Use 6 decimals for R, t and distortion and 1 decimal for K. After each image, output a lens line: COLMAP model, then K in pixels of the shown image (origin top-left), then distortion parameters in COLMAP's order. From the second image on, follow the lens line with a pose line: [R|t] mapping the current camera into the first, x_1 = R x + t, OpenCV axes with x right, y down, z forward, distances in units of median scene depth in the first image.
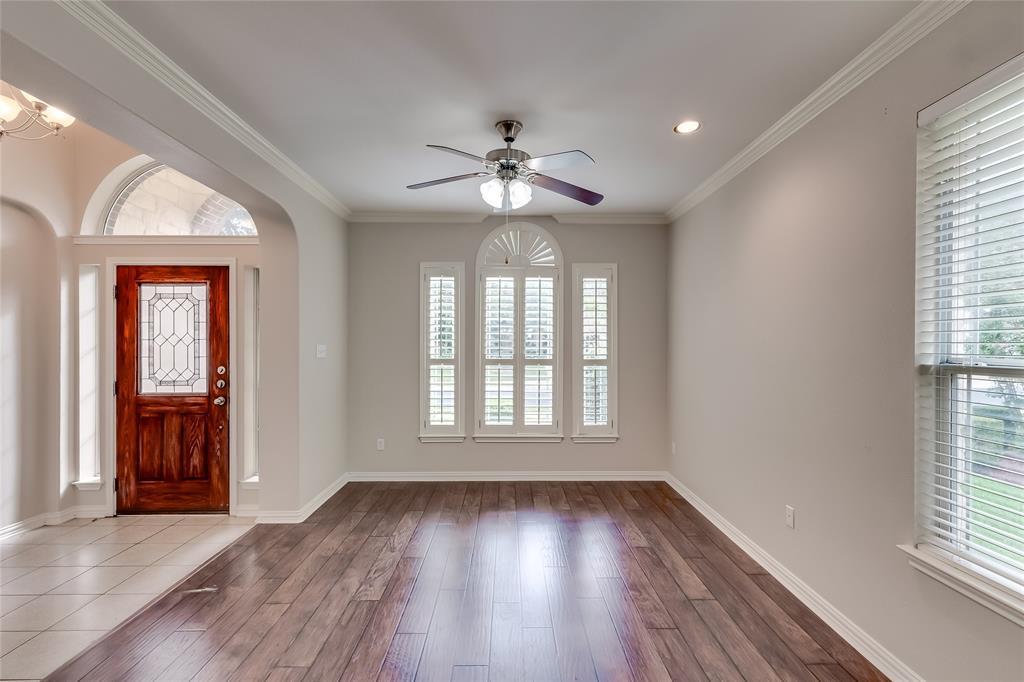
lens RADIAL K [[466.3, 0, 514.0], [0, 466.3, 344.4], [0, 0, 1]] dist [-0.003006, -0.000841]
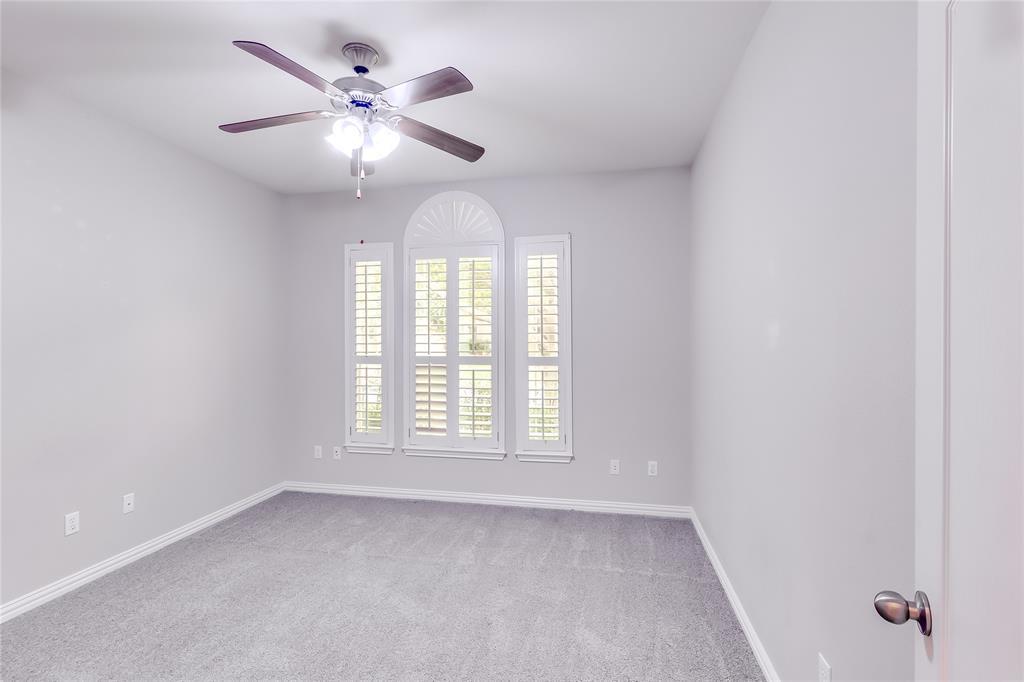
lens RADIAL K [[462.6, 0, 508.4], [0, 462.6, 345.7], [0, 0, 1]] dist [0.002012, 0.000213]
pose [[0.981661, -0.004769, -0.190575, 0.265945], [0.006276, 0.999954, 0.007308, 0.006161], [0.190531, -0.008370, 0.981645, 0.214890]]
